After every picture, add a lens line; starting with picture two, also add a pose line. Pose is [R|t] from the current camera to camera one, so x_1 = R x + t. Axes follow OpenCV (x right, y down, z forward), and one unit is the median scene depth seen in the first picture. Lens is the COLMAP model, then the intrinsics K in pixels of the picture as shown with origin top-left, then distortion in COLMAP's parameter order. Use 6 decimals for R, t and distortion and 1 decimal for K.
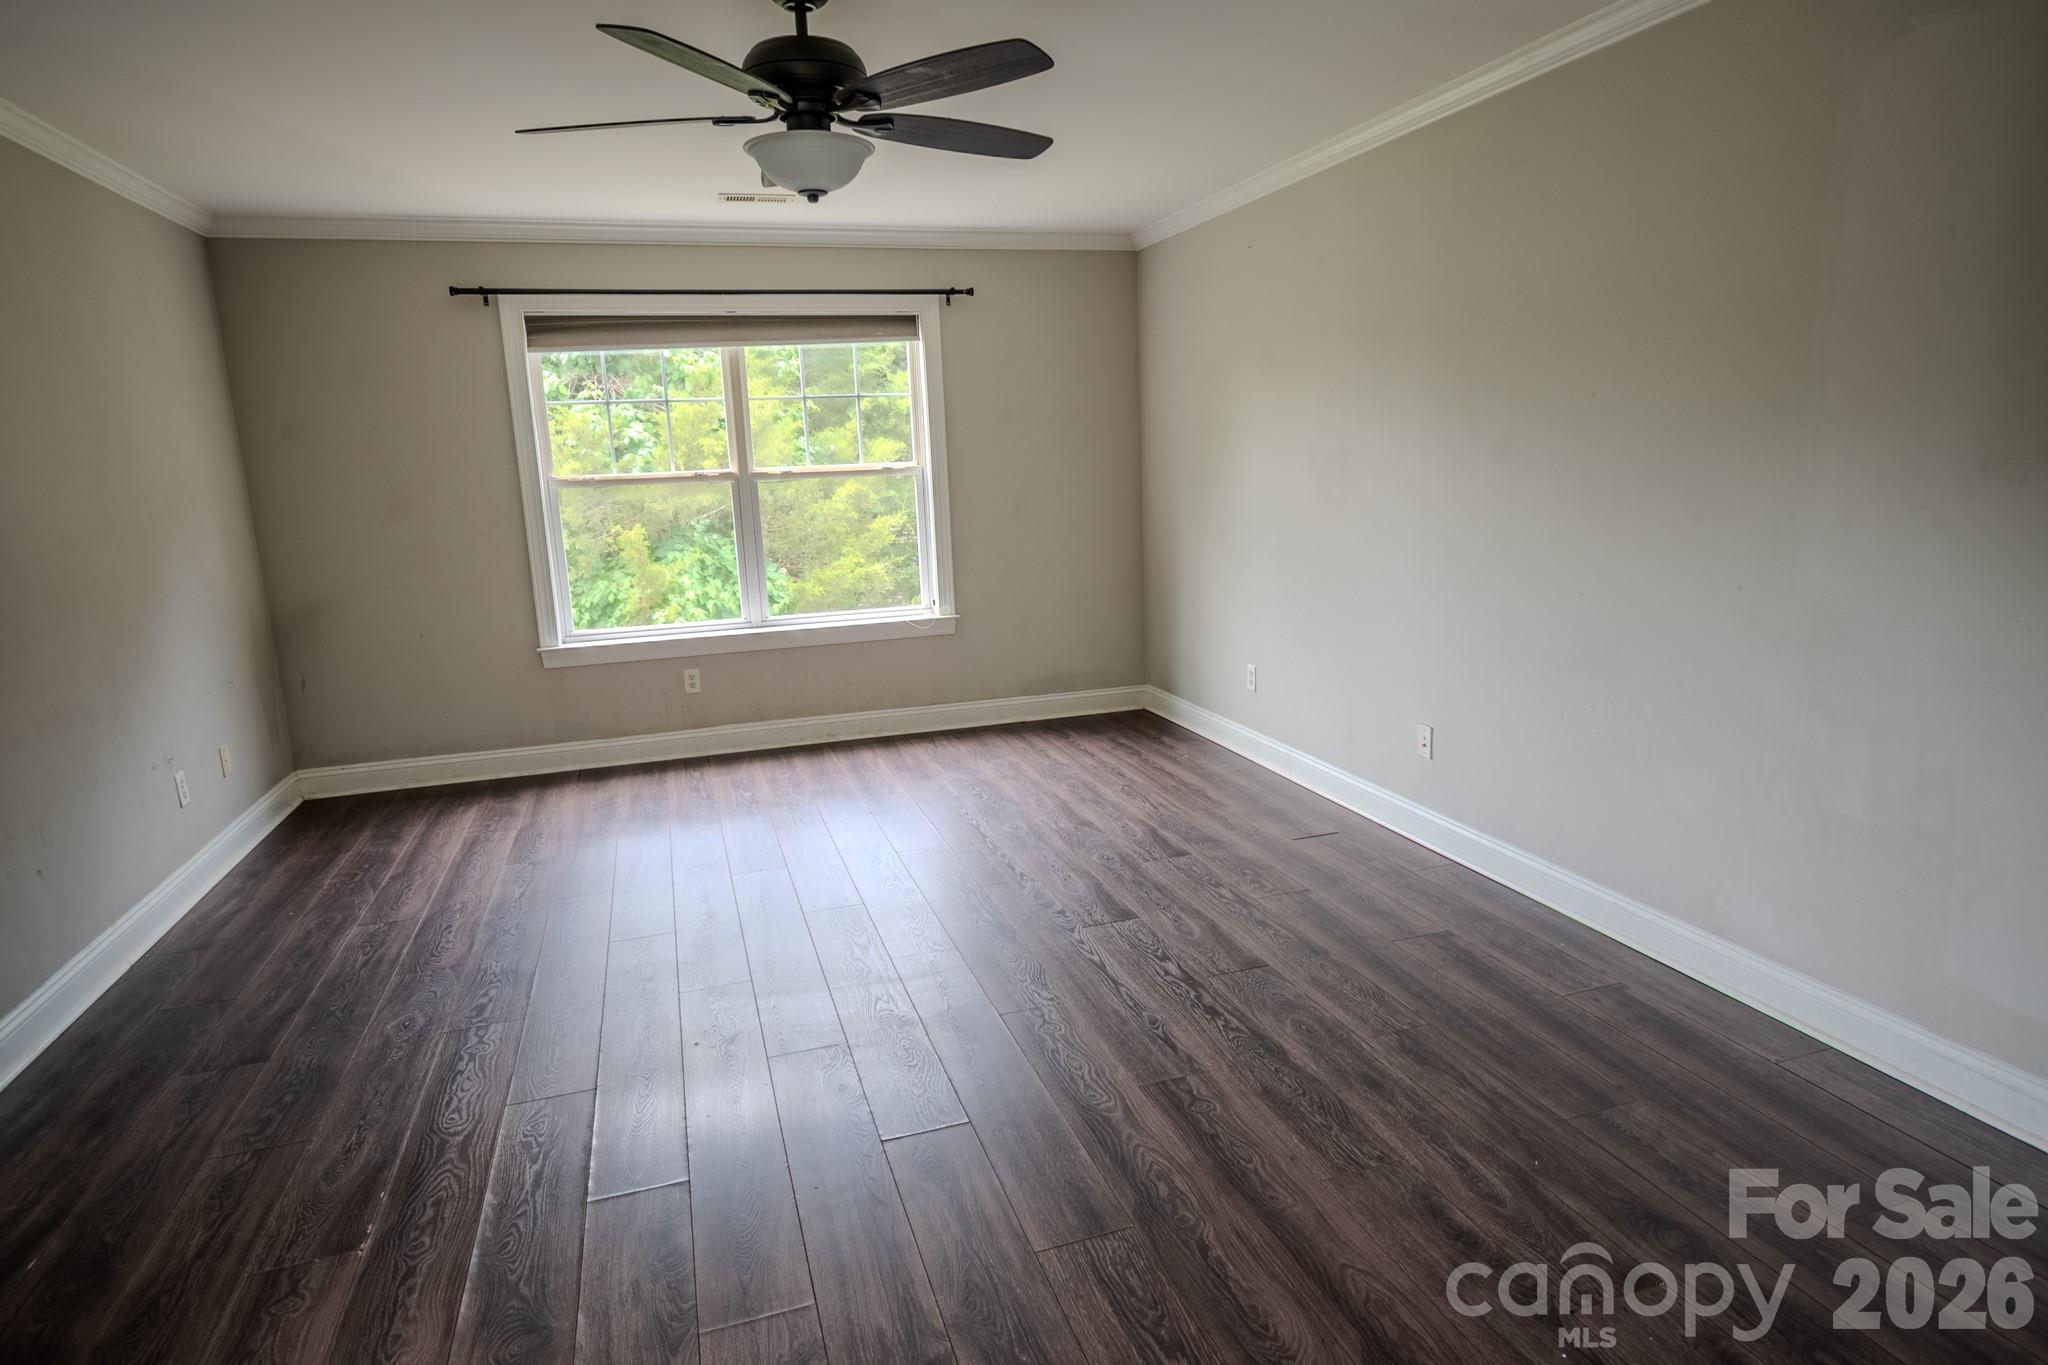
lens RADIAL K [[1138.9, 0, 1016.8], [0, 1138.9, 679.9], [0, 0, 1]] dist [-0.000727, -0.001853]
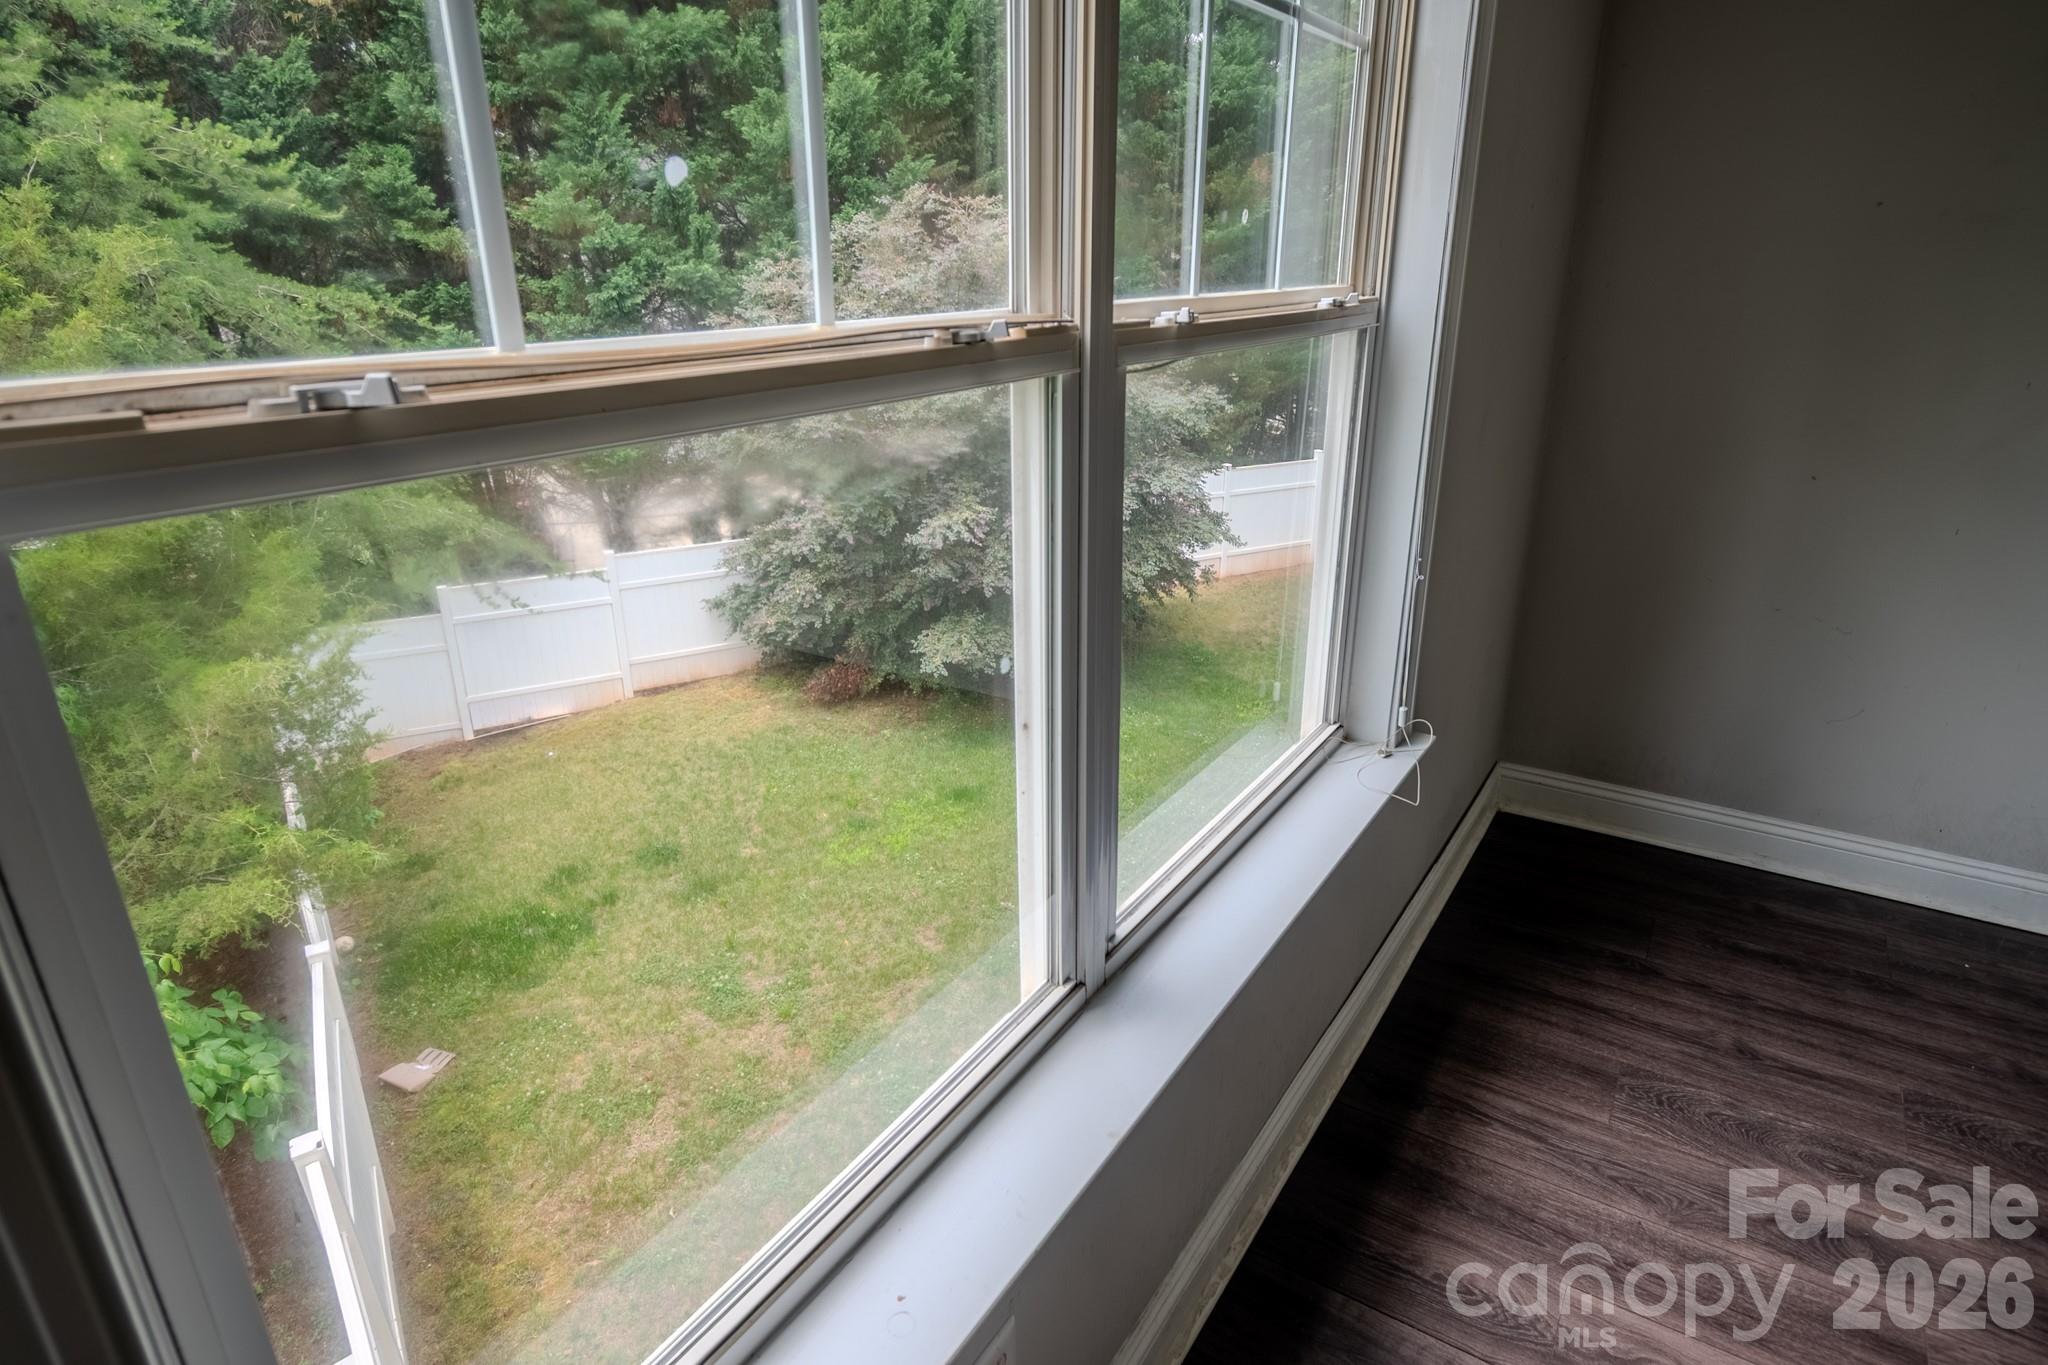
lens RADIAL K [[1142.8, 0, 1021.8], [0, 1142.8, 677.0], [0, 0, 1]] dist [0.000579, -0.002040]
pose [[0.774714, -0.189743, 0.603172, -0.386159], [0.106880, 0.979484, 0.170845, -0.159378], [-0.623214, -0.067889, 0.779099, 0.860495]]
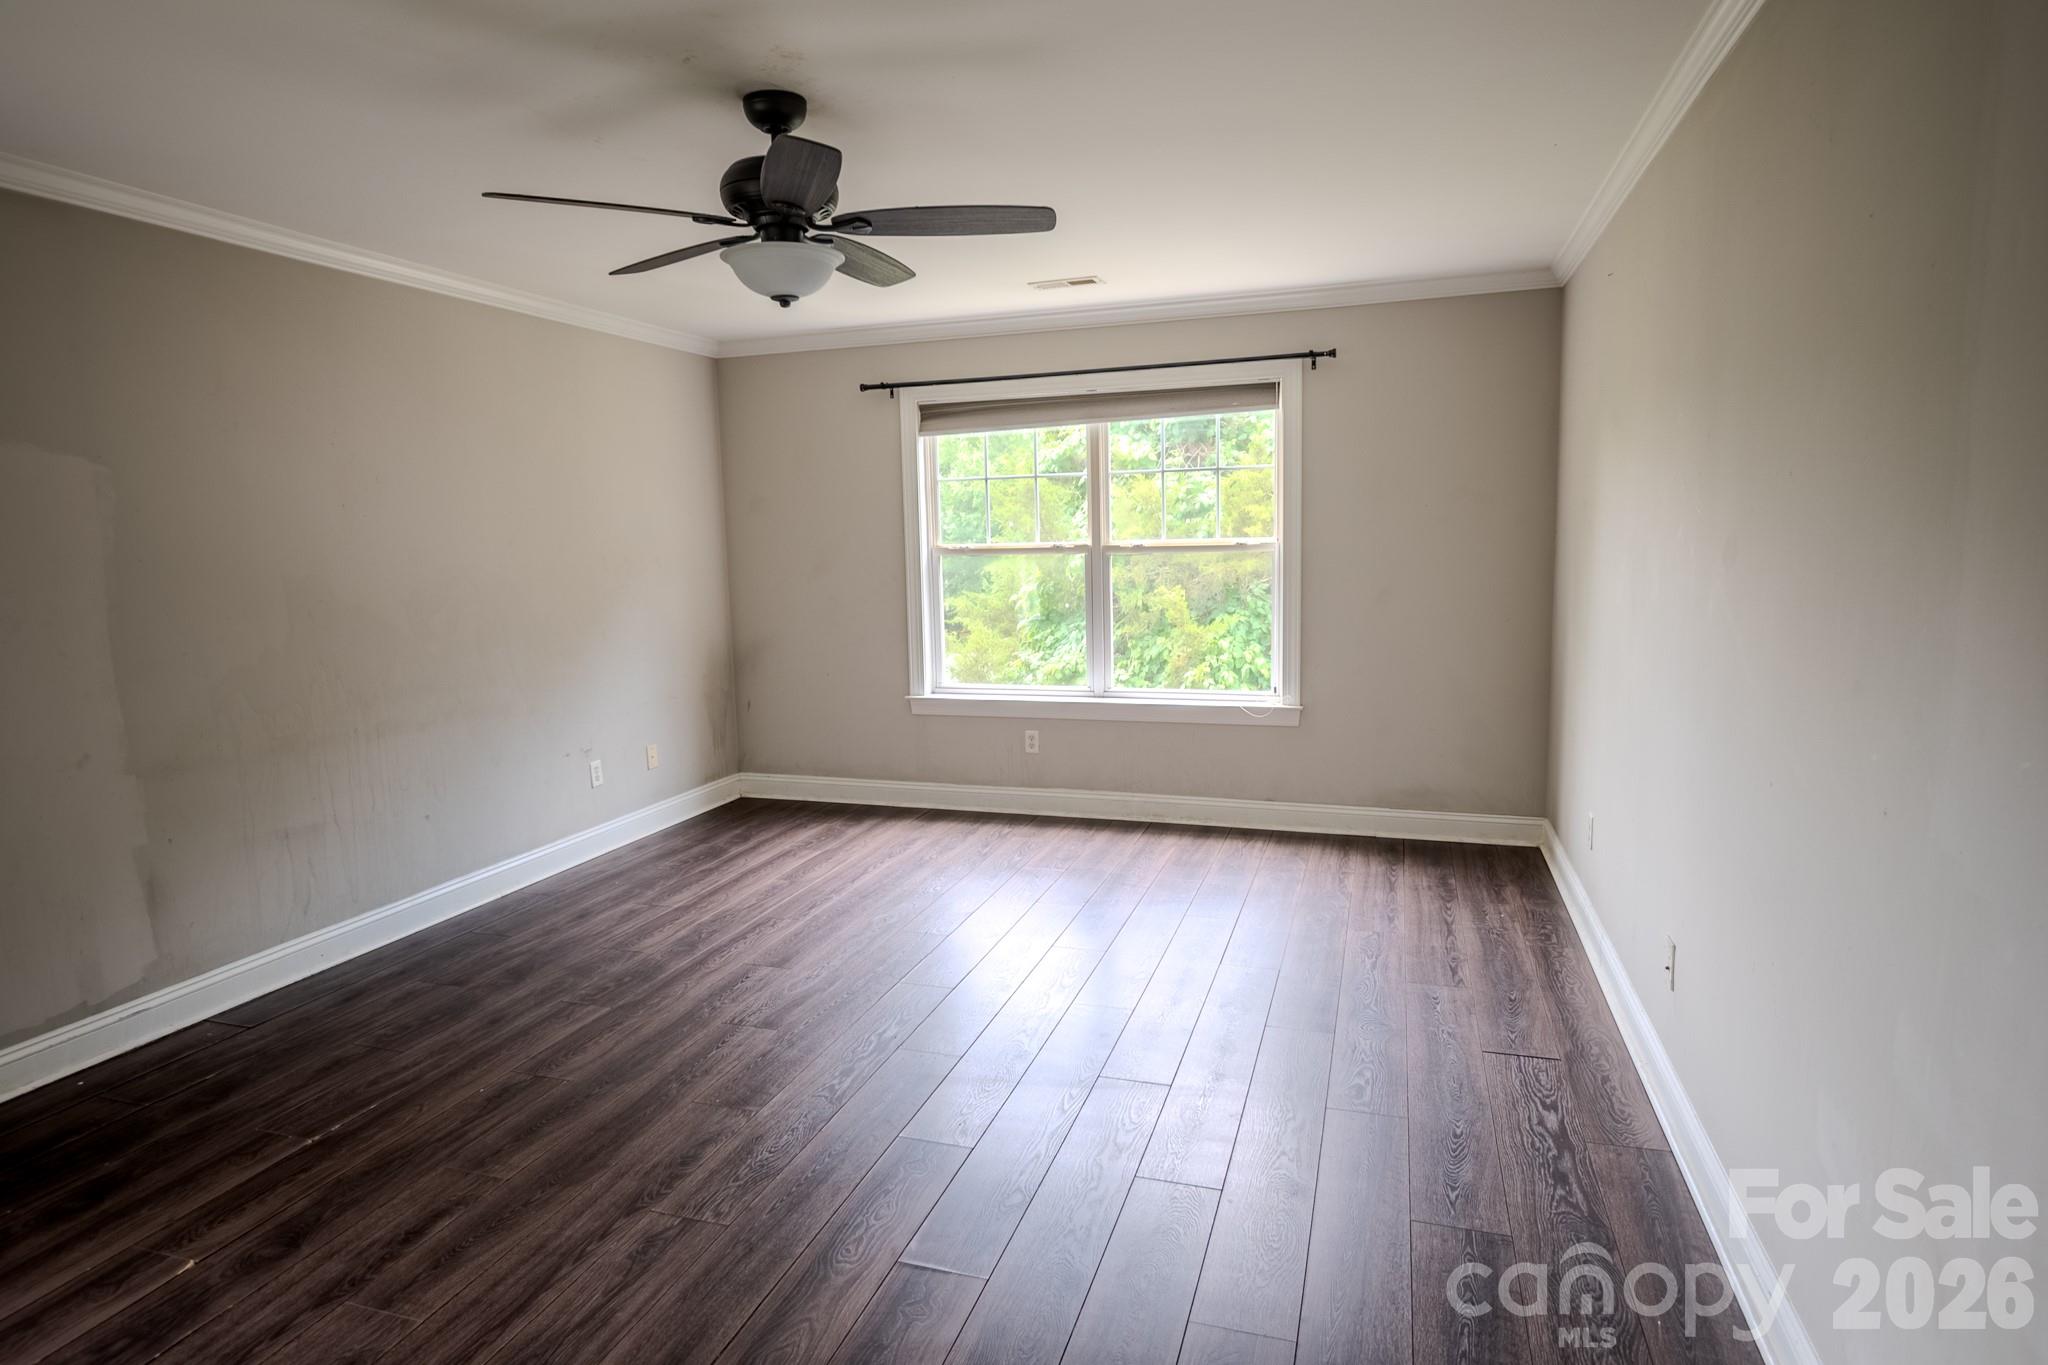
lens RADIAL K [[1142.8, 0, 1021.8], [0, 1142.8, 677.0], [0, 0, 1]] dist [0.000579, -0.002040]
pose [[0.803308, 0.093138, -0.588236, 0.322652], [-0.123370, 0.992296, -0.011362, -0.045605], [0.582646, 0.081698, 0.808609, 0.145345]]
